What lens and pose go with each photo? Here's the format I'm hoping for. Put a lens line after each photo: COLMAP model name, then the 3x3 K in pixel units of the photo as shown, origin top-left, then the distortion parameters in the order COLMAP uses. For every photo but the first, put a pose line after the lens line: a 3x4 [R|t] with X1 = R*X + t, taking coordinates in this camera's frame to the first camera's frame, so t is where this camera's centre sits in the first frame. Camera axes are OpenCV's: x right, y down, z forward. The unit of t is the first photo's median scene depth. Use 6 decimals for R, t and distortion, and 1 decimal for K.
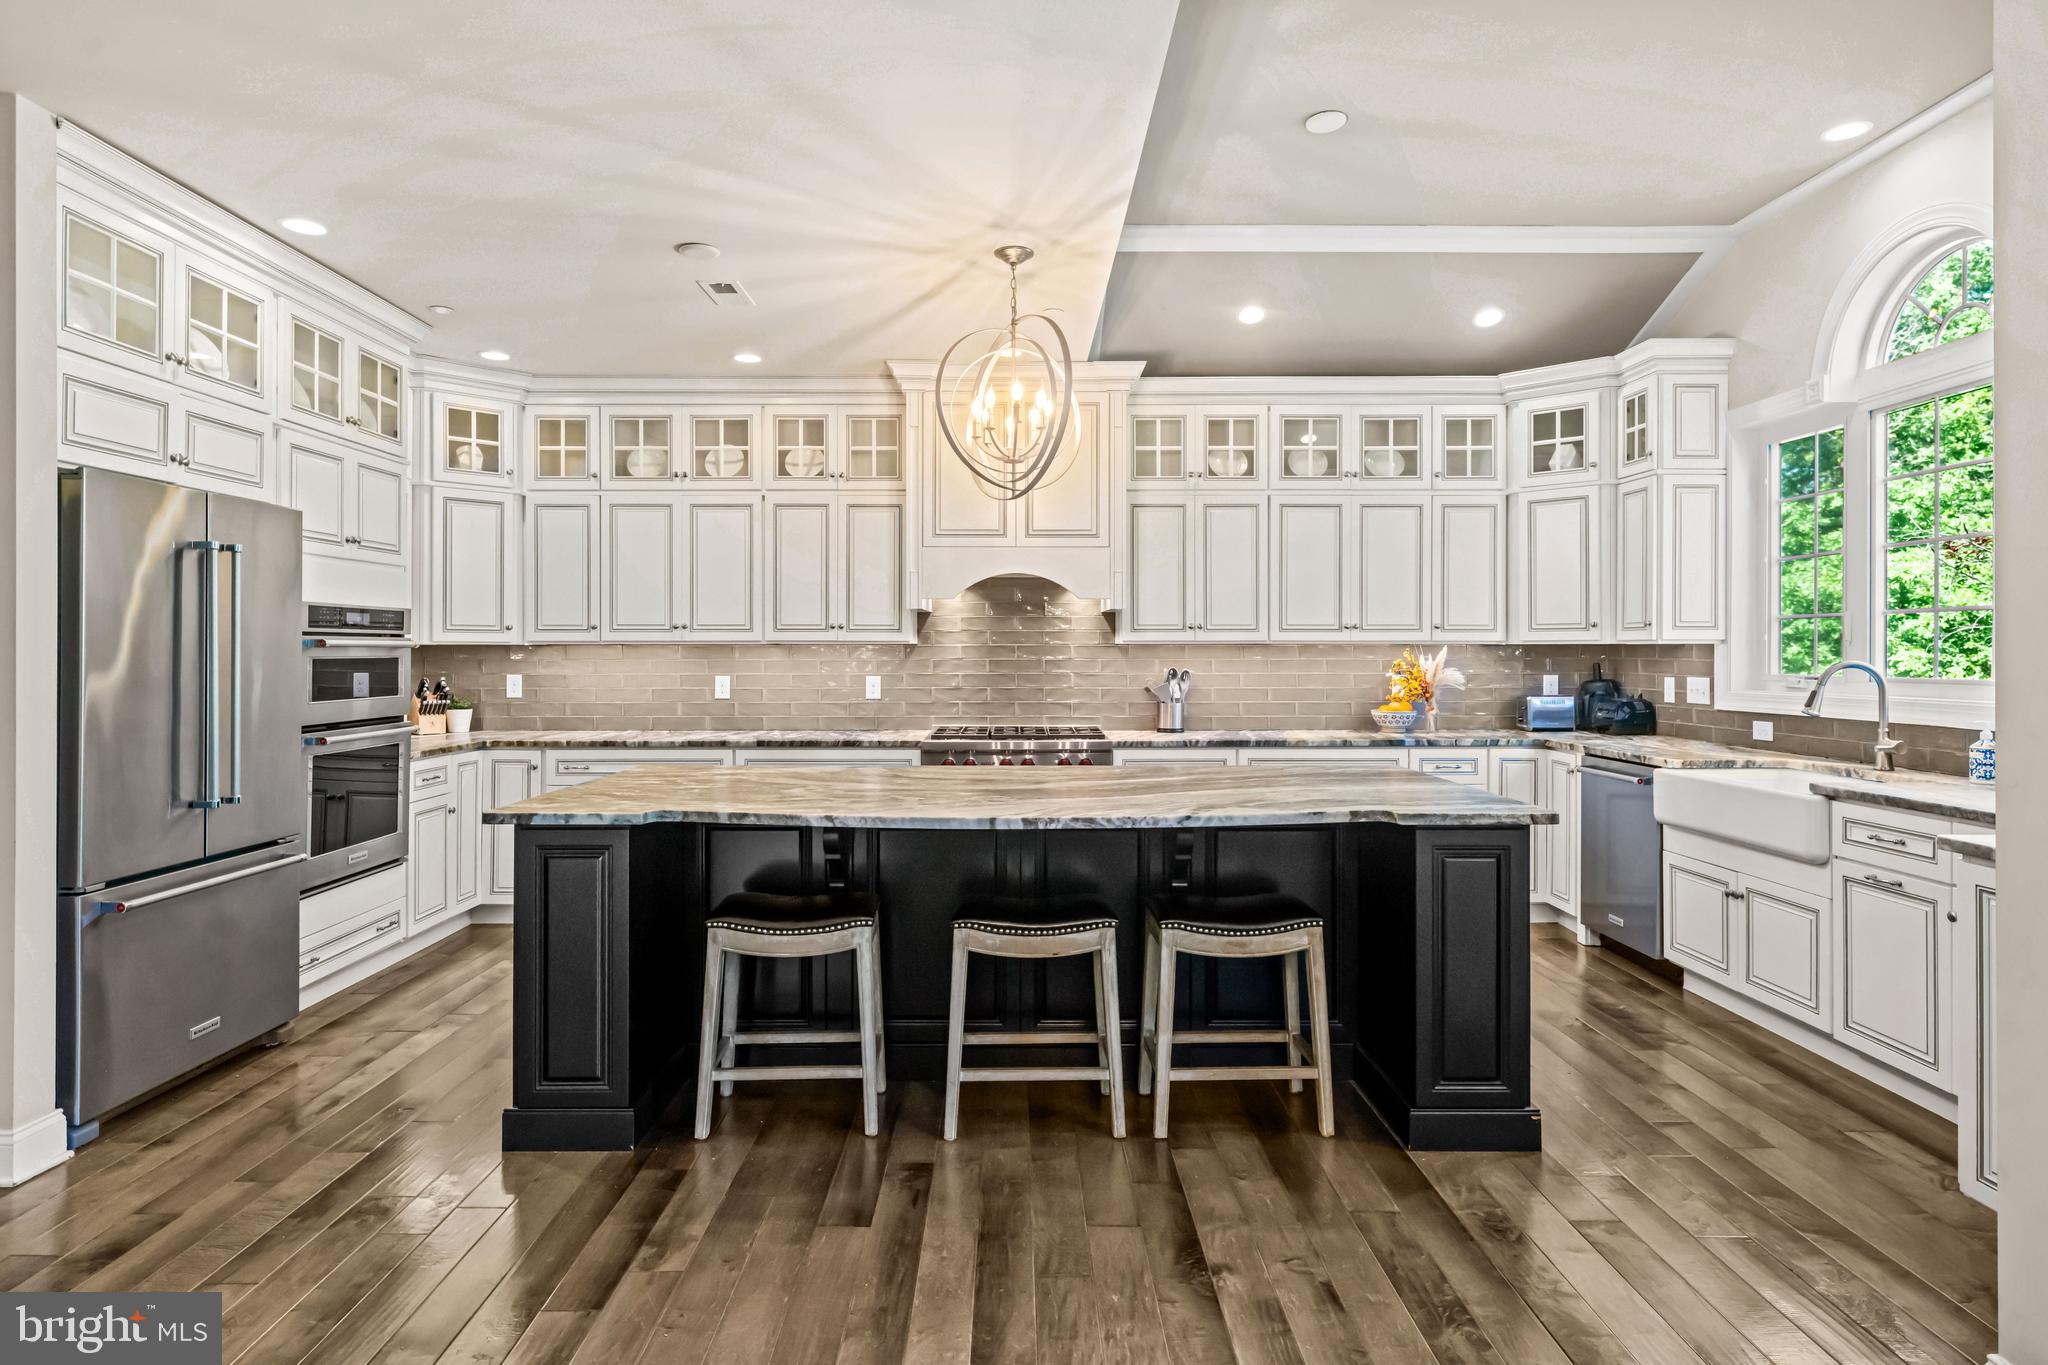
lens RADIAL K [[1096.7, 0, 1033.6], [0, 1096.7, 650.3], [0, 0, 1]] dist [0.004387, -0.000046]
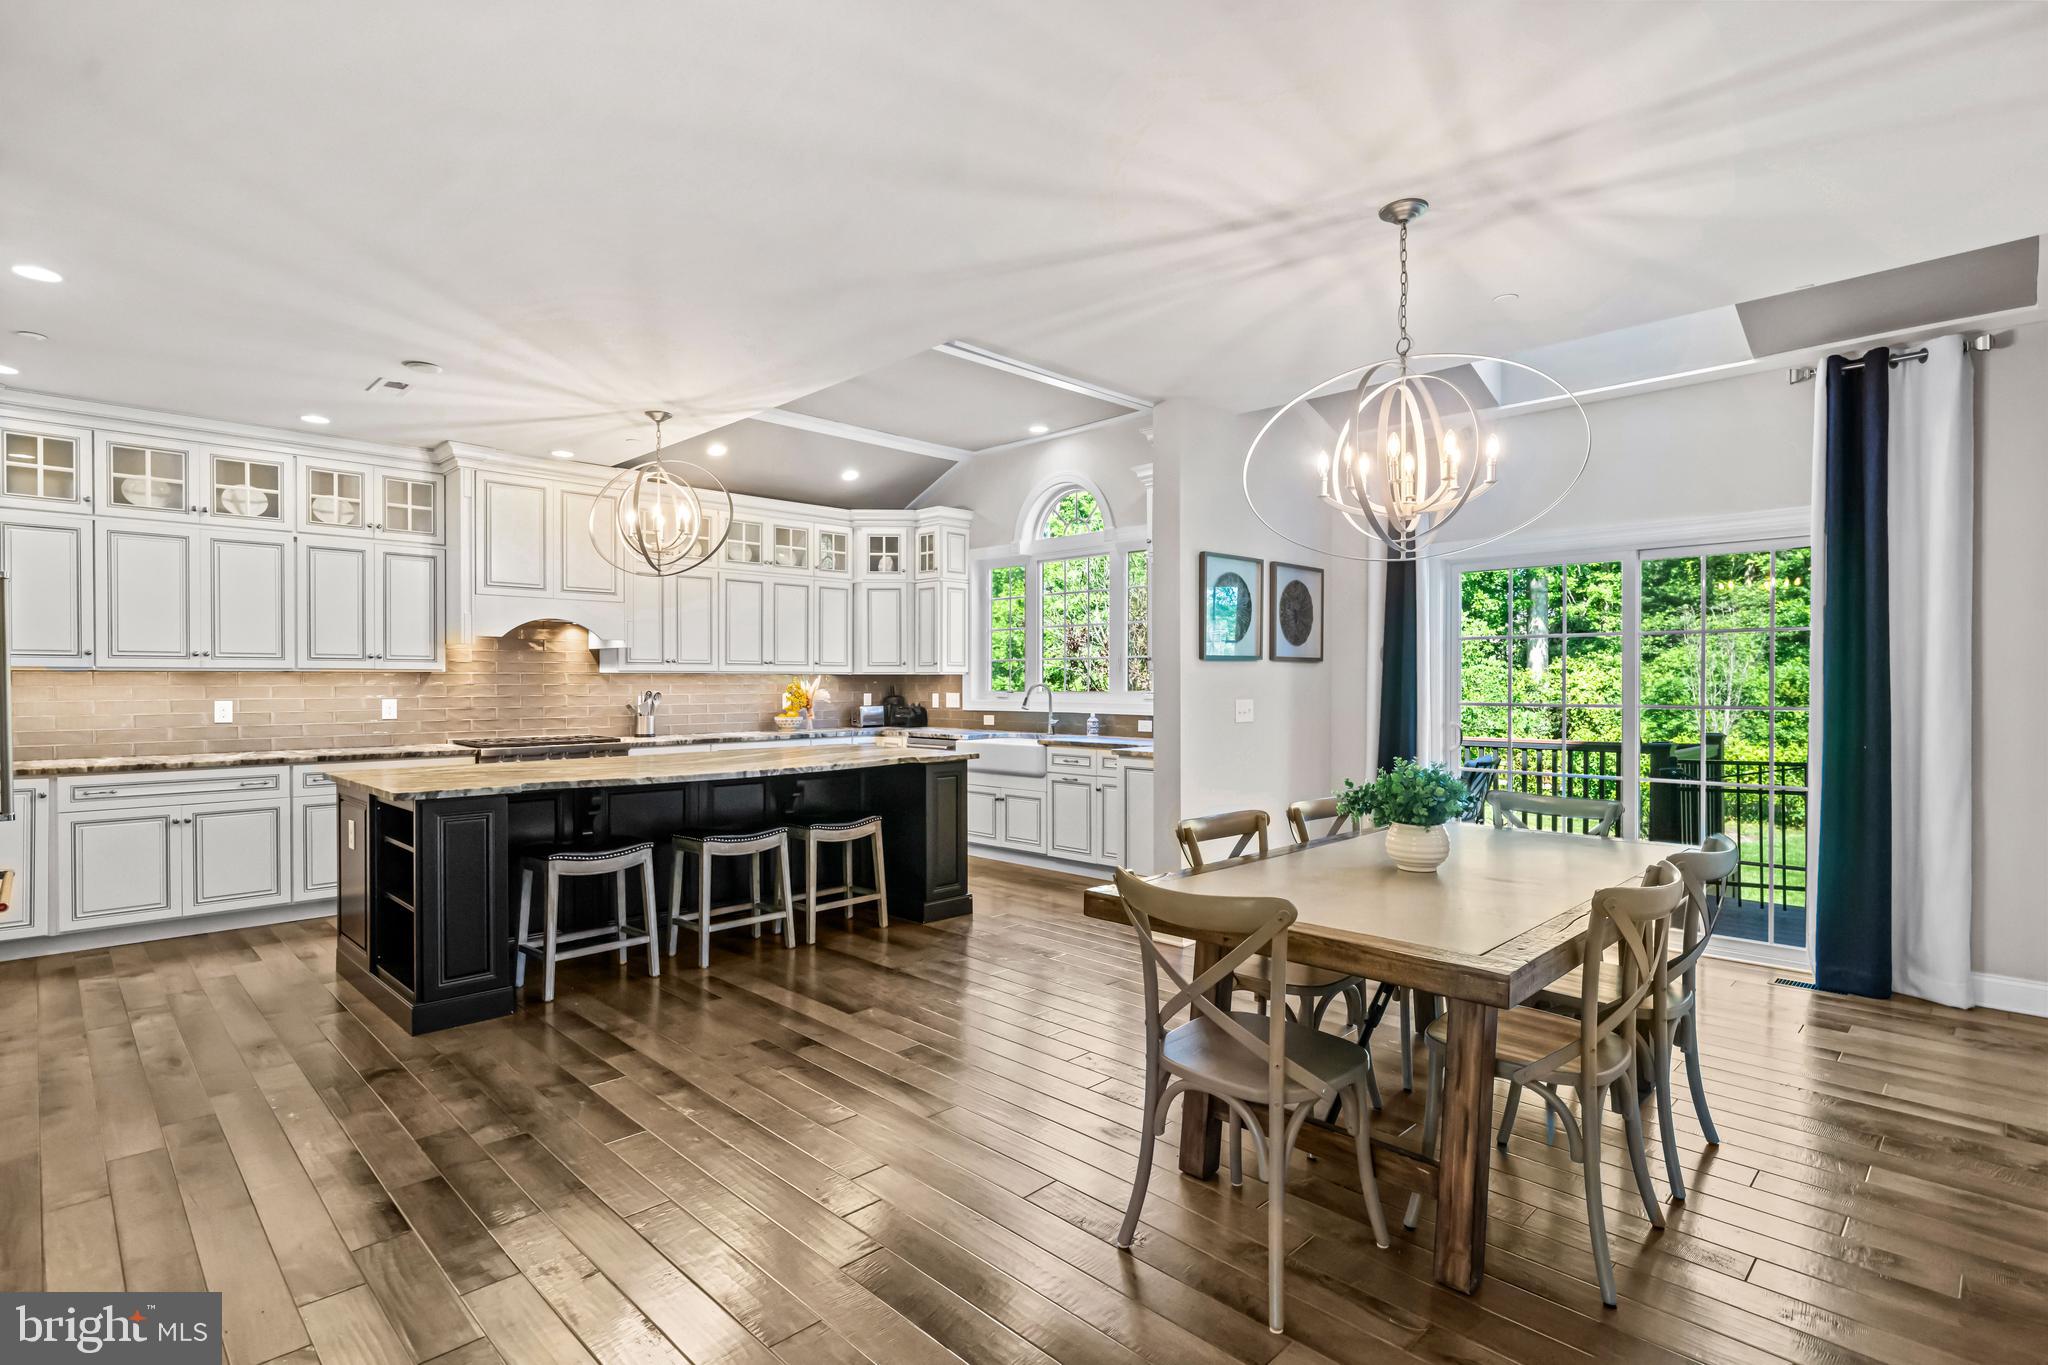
lens RADIAL K [[991.0, 0, 1004.3], [0, 991.0, 687.7], [0, 0, 1]] dist [0.000798, 0.000496]
pose [[0.721529, -0.004711, 0.692368, -0.449792], [-0.000062, 0.999976, 0.006868, 0.004295], [-0.692384, -0.004998, 0.721512, -0.231500]]
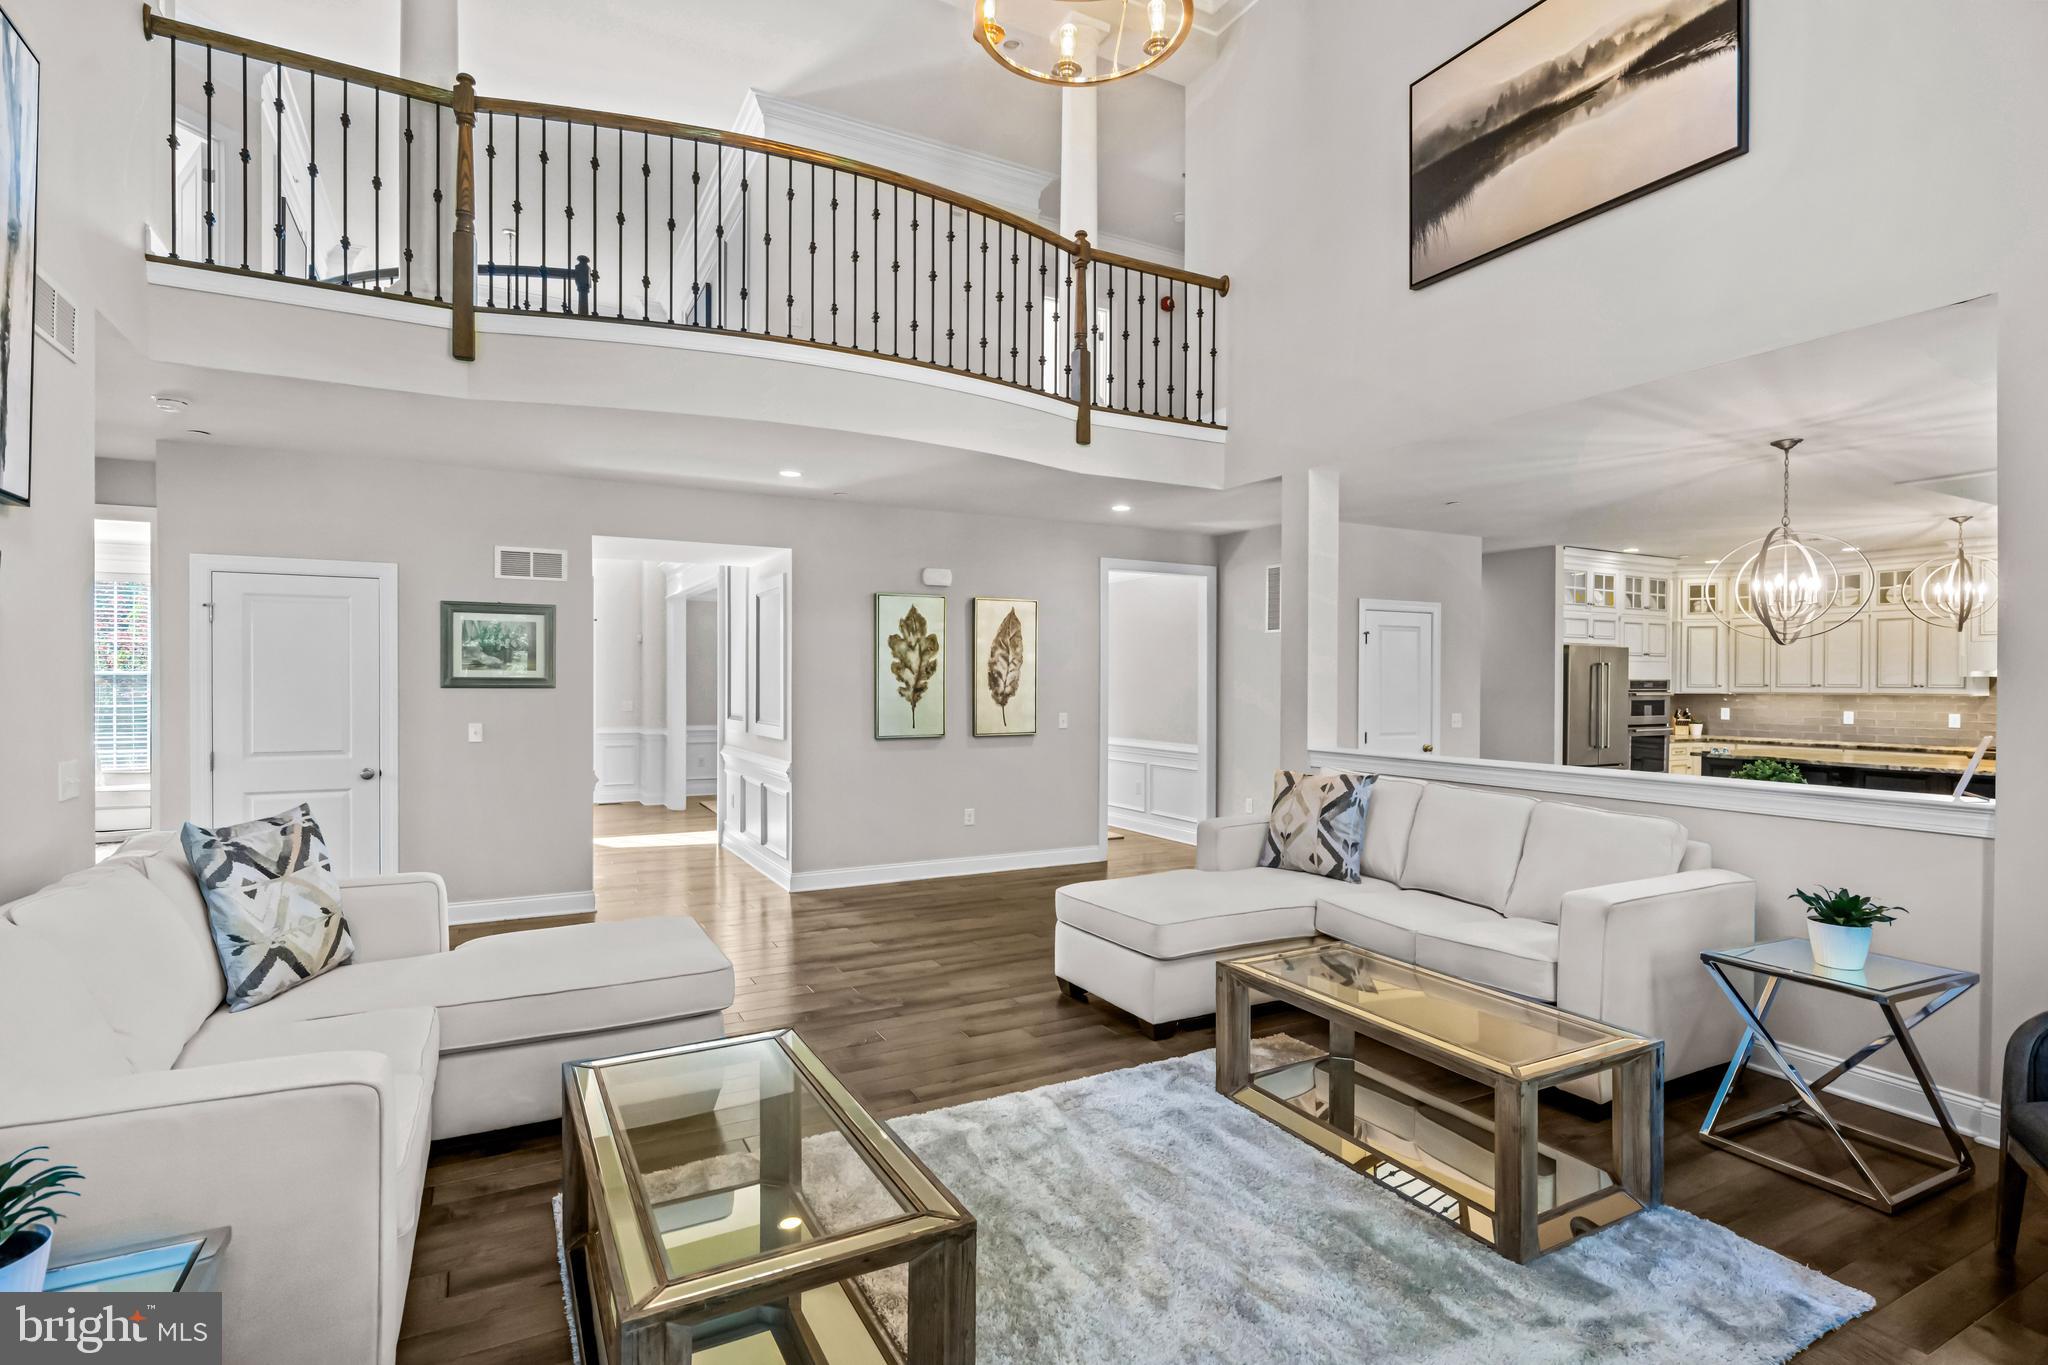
lens RADIAL K [[1033.3, 0, 1017.2], [0, 1033.3, 684.8], [0, 0, 1]] dist [-0.000699, 0.002530]
pose [[0.454250, 0.004901, -0.890861, 0.684837], [-0.003222, 0.999987, 0.003858, -0.026061], [0.890868, 0.001118, 0.454260, -1.115567]]
